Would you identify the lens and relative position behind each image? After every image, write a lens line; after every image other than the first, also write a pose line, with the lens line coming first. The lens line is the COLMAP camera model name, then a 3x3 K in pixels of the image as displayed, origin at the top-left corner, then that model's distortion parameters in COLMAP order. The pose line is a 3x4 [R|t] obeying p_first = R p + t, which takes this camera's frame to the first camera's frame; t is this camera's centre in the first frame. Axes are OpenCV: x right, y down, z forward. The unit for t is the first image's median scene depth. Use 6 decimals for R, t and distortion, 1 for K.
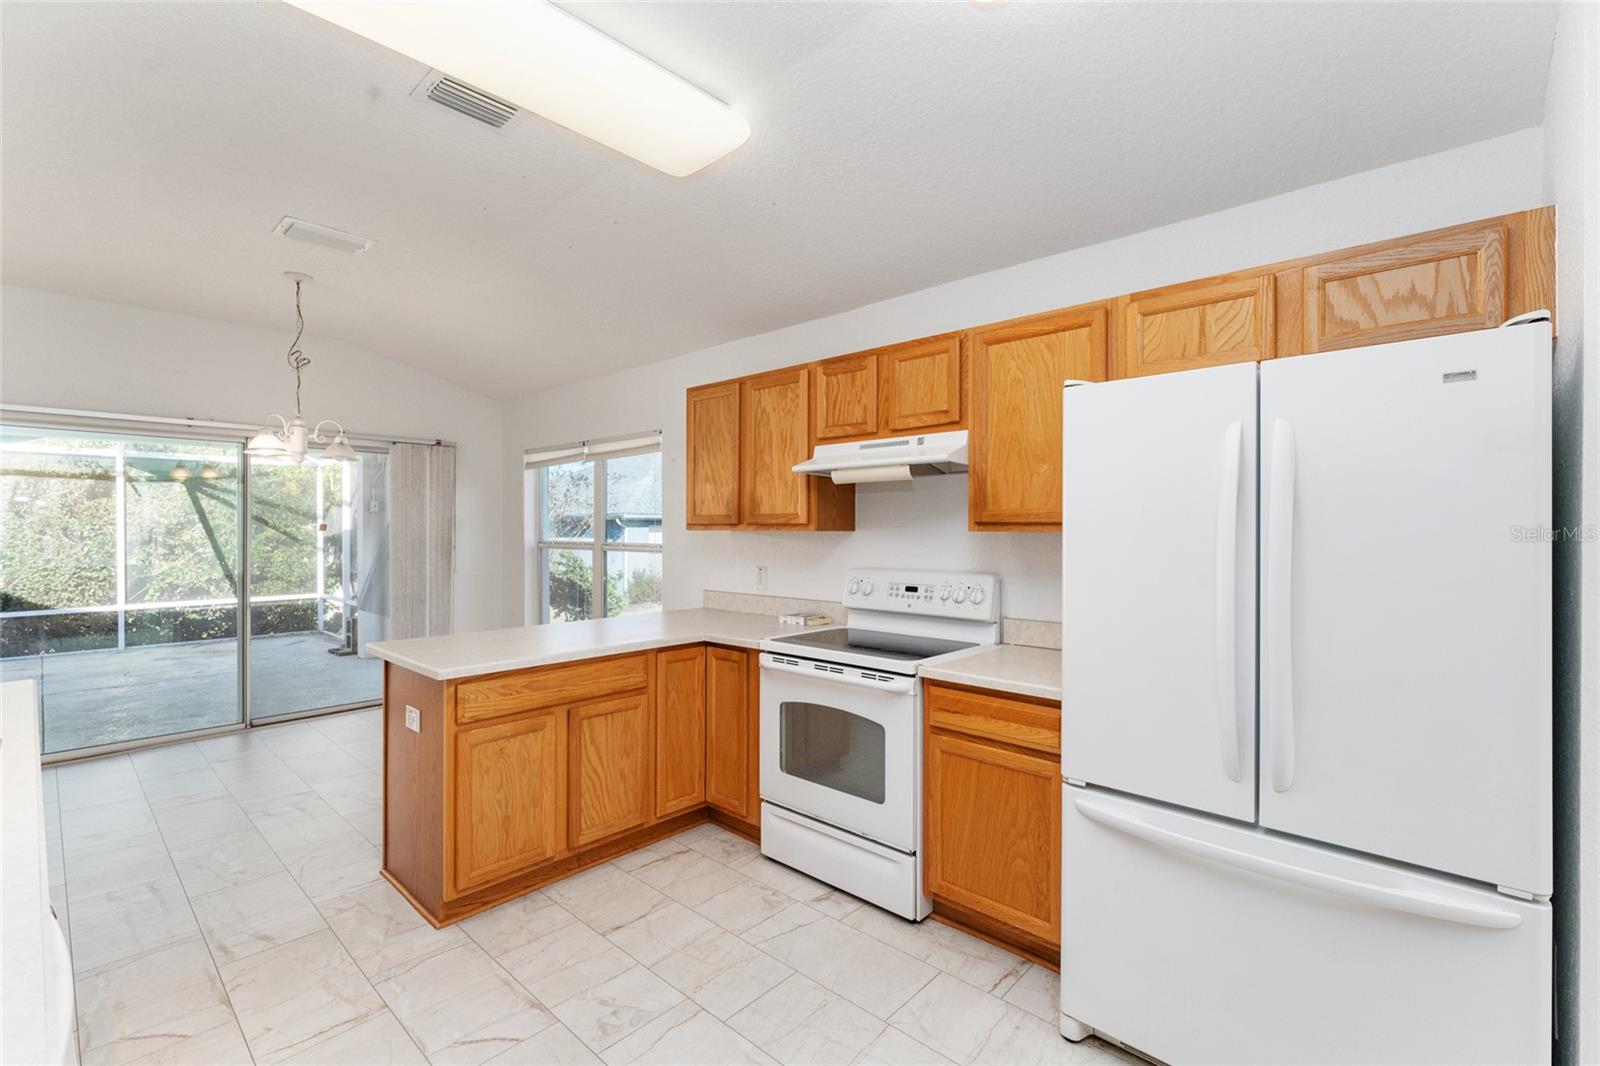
lens RADIAL K [[698.1, 0, 798.7], [0, 698.1, 533.9], [0, 0, 1]] dist [-0.000792, -0.001122]
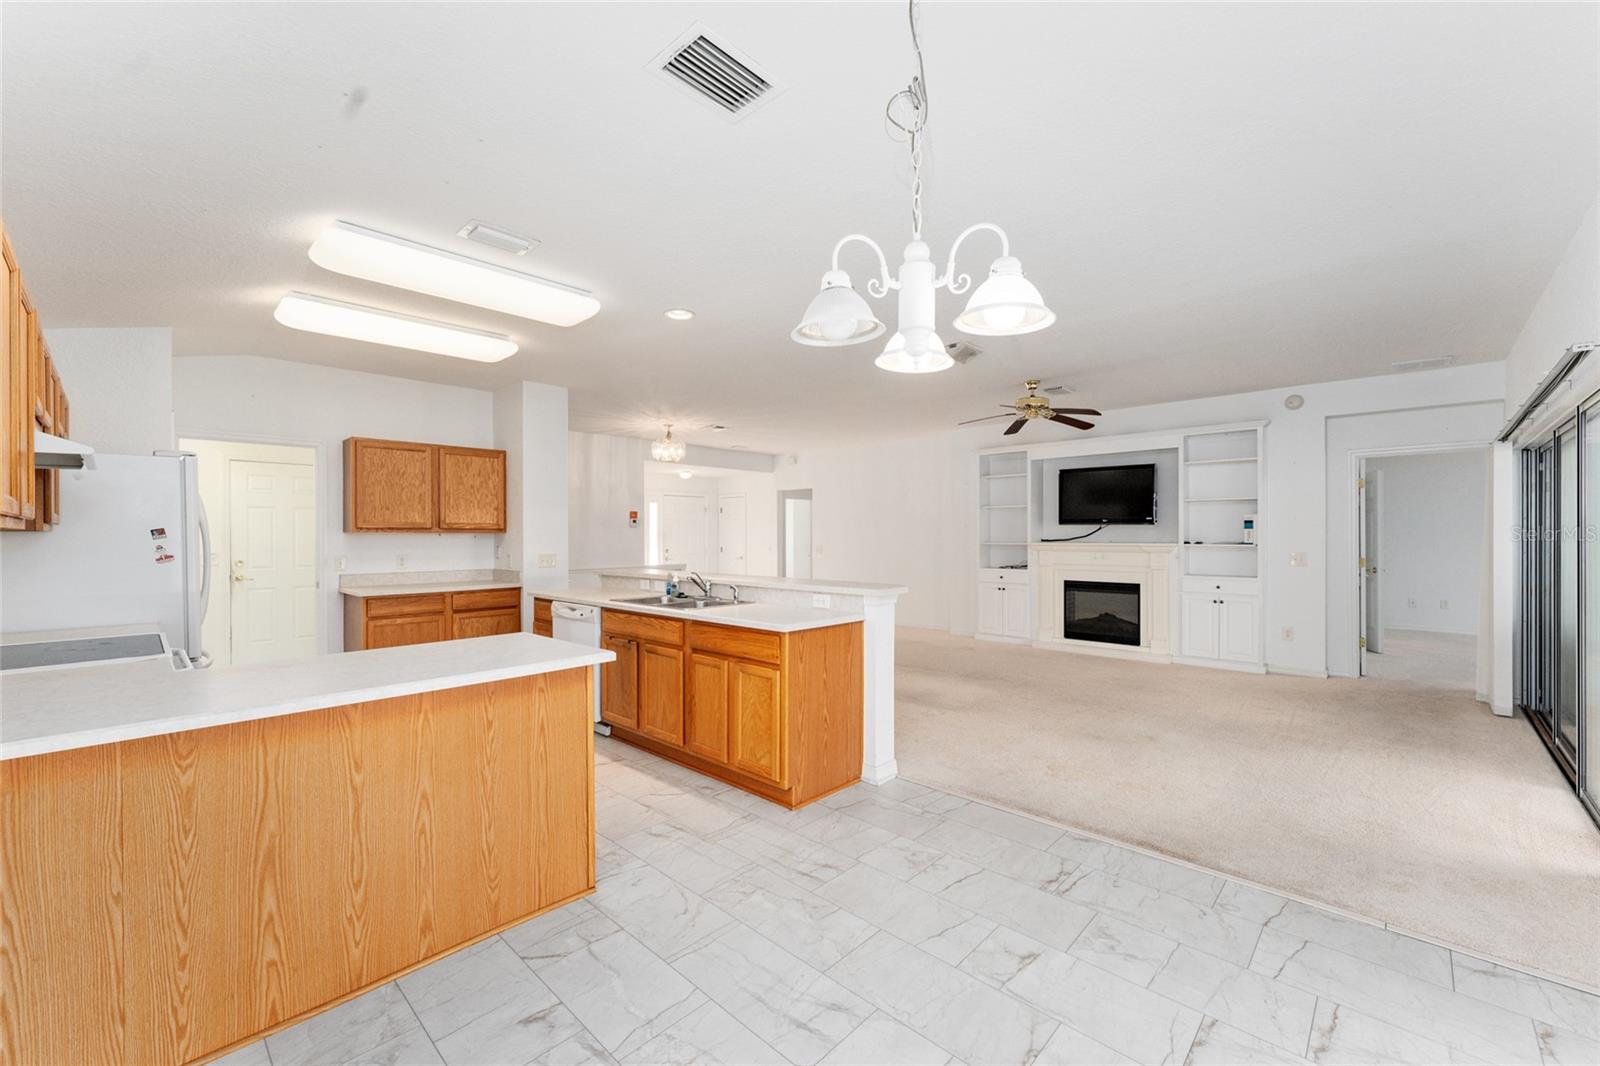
lens RADIAL K [[637.8, 0, 793.6], [0, 637.8, 541.0], [0, 0, 1]] dist [-0.003714, 0.001672]
pose [[-0.999785, 0.002455, 0.020608, -0.822995], [0.002847, 0.999815, 0.019025, -0.002486], [-0.020557, 0.019080, -0.999607, 1.718349]]
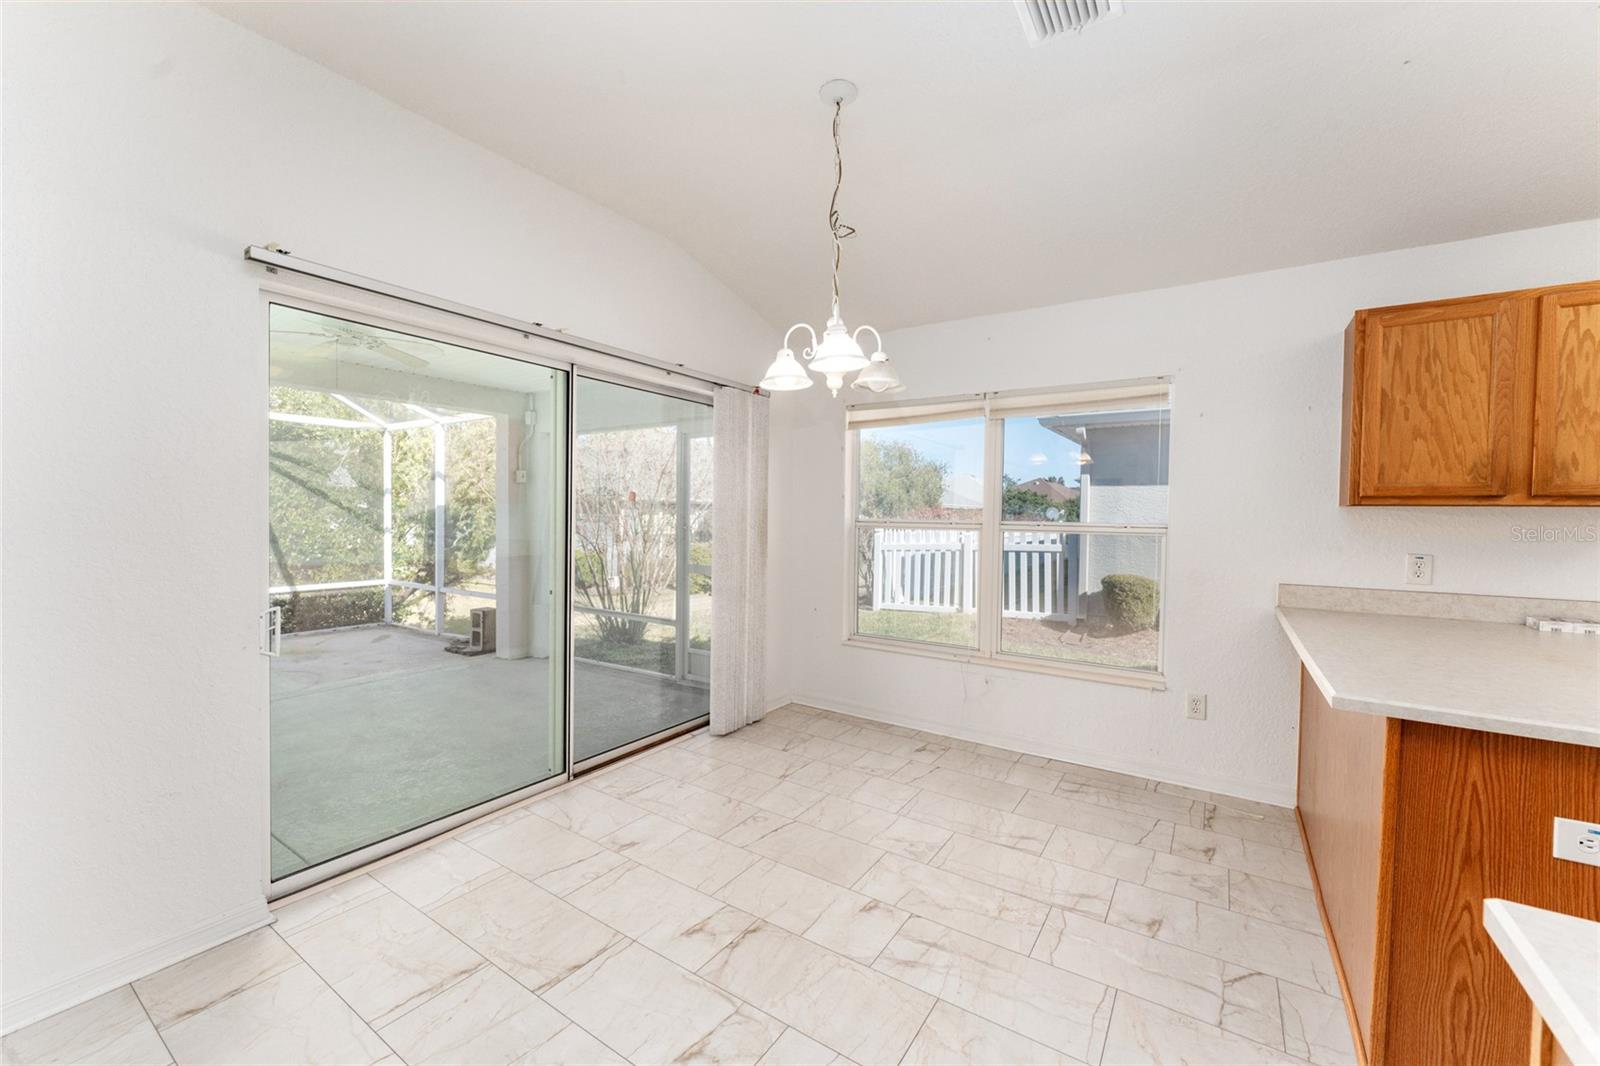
lens RADIAL K [[637.8, 0, 802.5], [0, 637.8, 530.7], [0, 0, 1]] dist [-0.003714, 0.001672]
pose [[0.988232, 0.010093, 0.152628, -1.050502], [-0.012671, 0.999793, 0.015928, 0.023877], [-0.152435, -0.017674, 0.988155, 0.536723]]
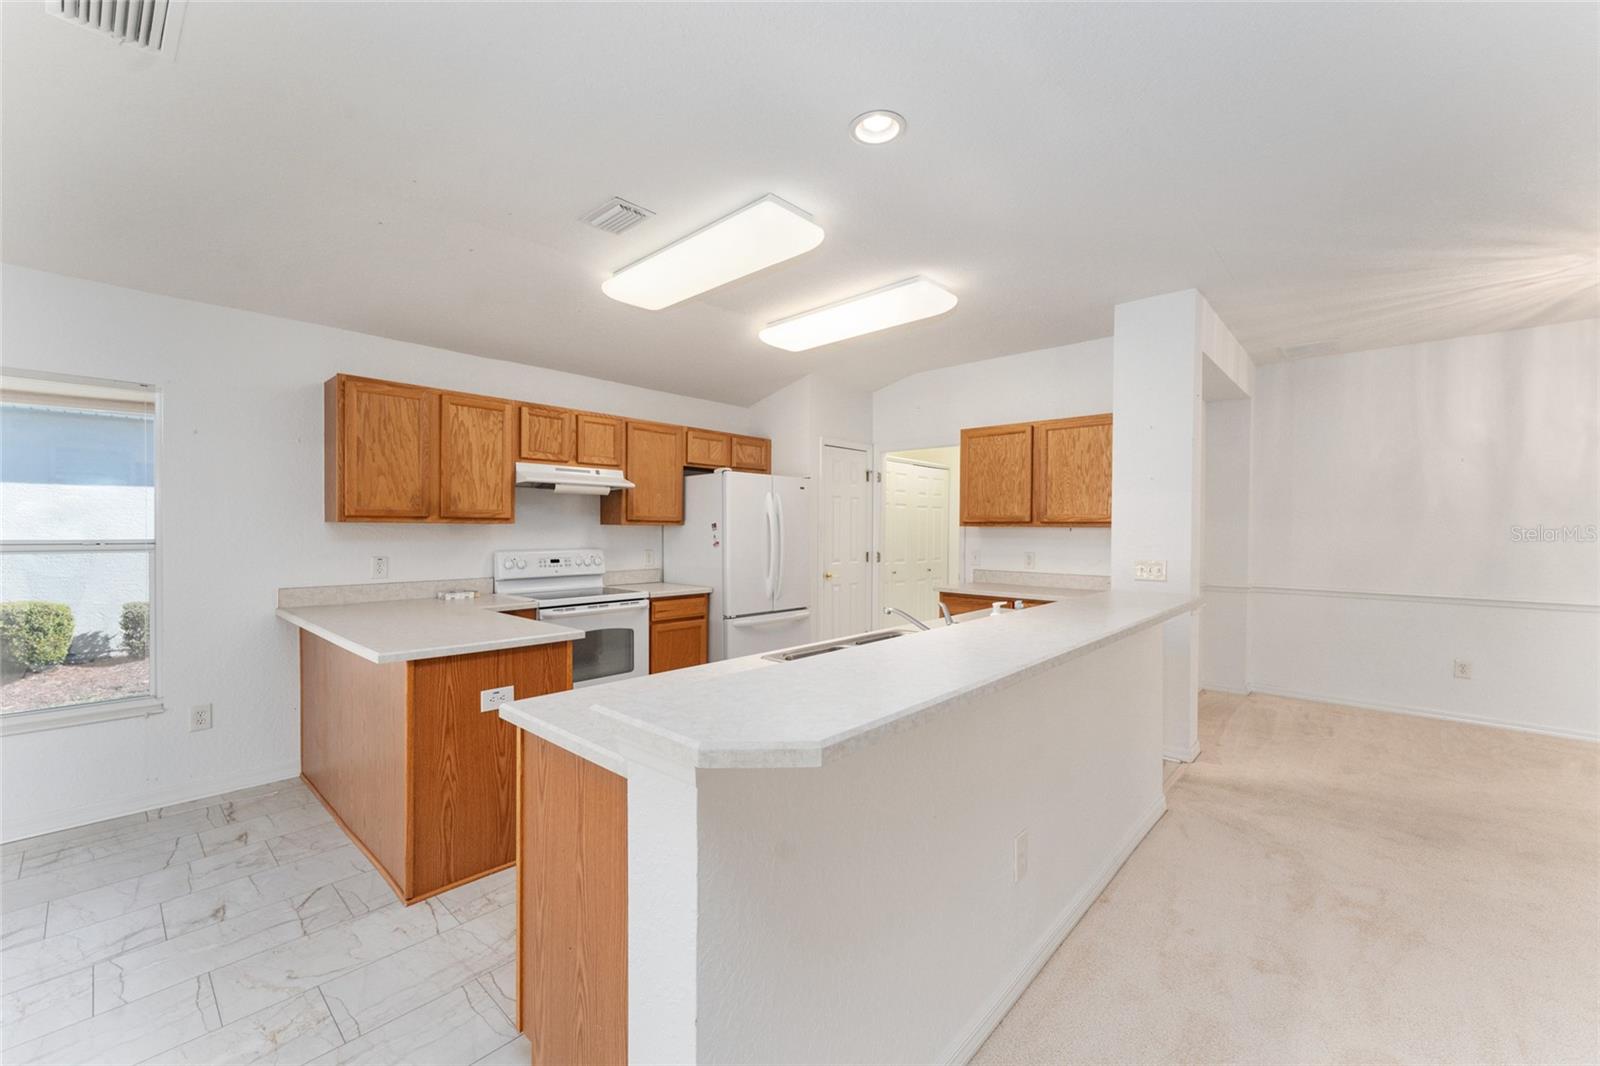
lens RADIAL K [[637.8, 0, 788.2], [0, 637.8, 536.9], [0, 0, 1]] dist [-0.003714, 0.001672]
pose [[0.007517, -0.012730, 0.999891, -1.297886], [0.002903, 0.999915, 0.012709, 0.008016], [-0.999968, 0.002807, 0.007553, 0.476667]]
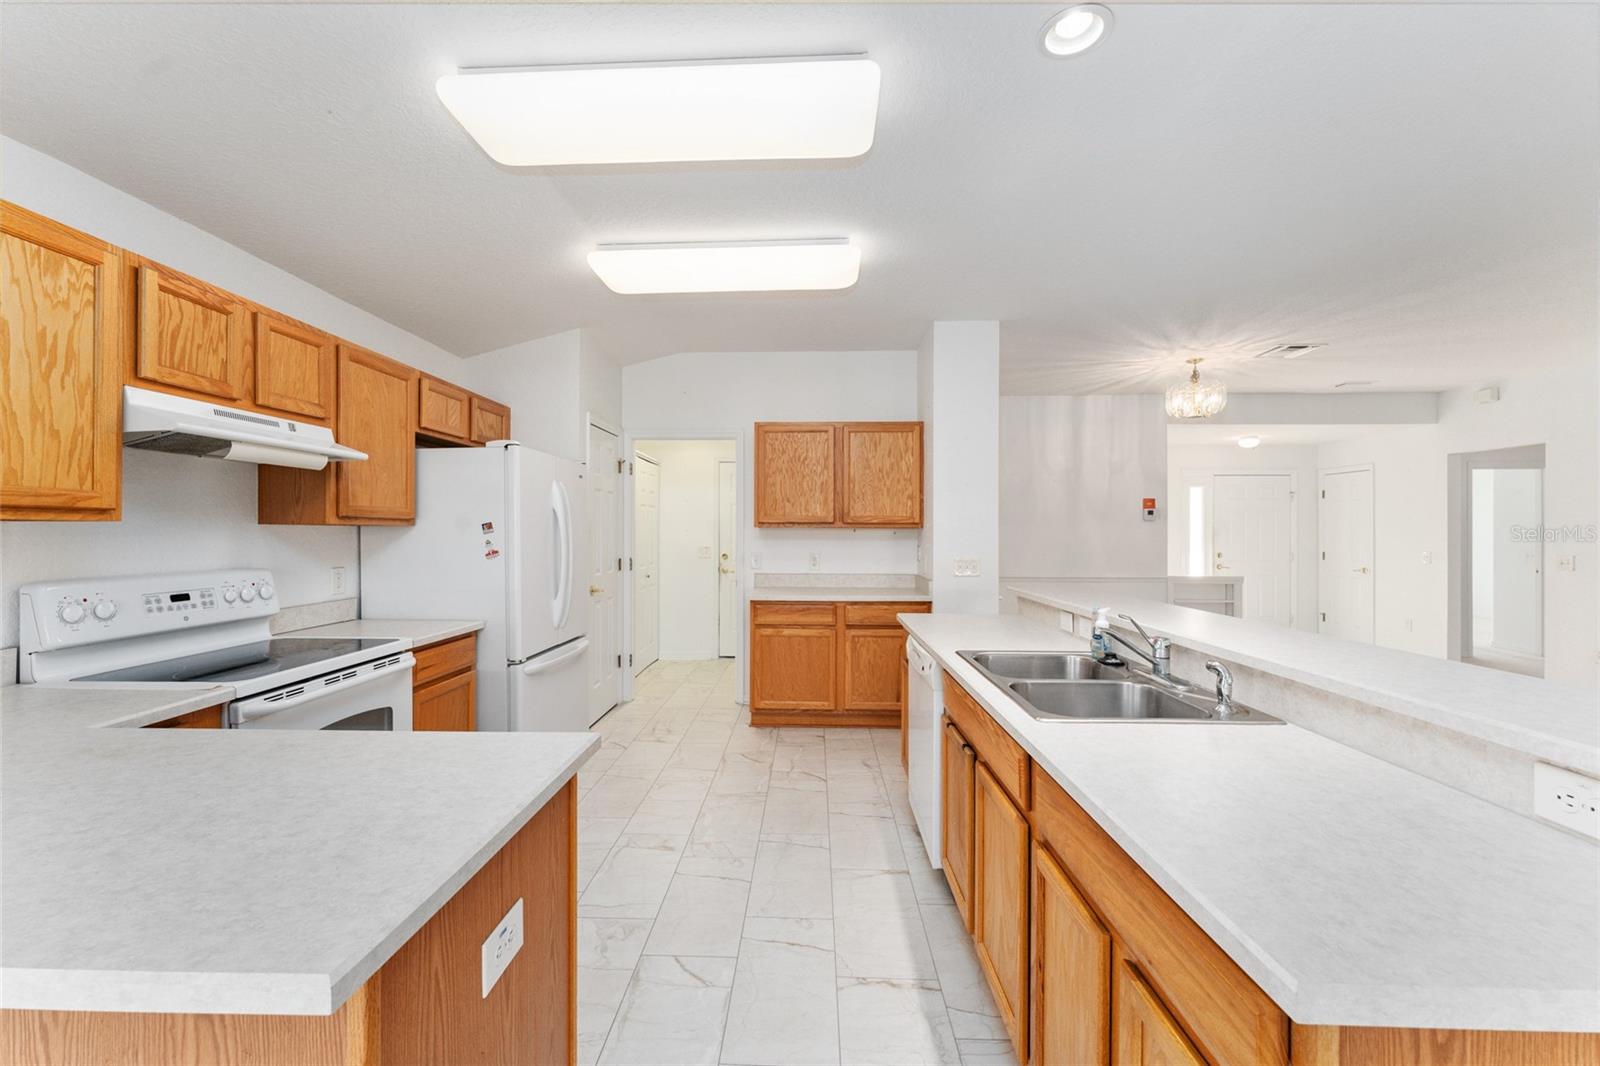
lens RADIAL K [[637.8, 0, 795.7], [0, 637.8, 531.0], [0, 0, 1]] dist [-0.003714, 0.001672]
pose [[-0.651621, -0.000290, 0.758545, -0.841036], [0.004744, 0.999979, 0.004457, 0.005182], [-0.758530, 0.006503, -0.651606, 0.965010]]
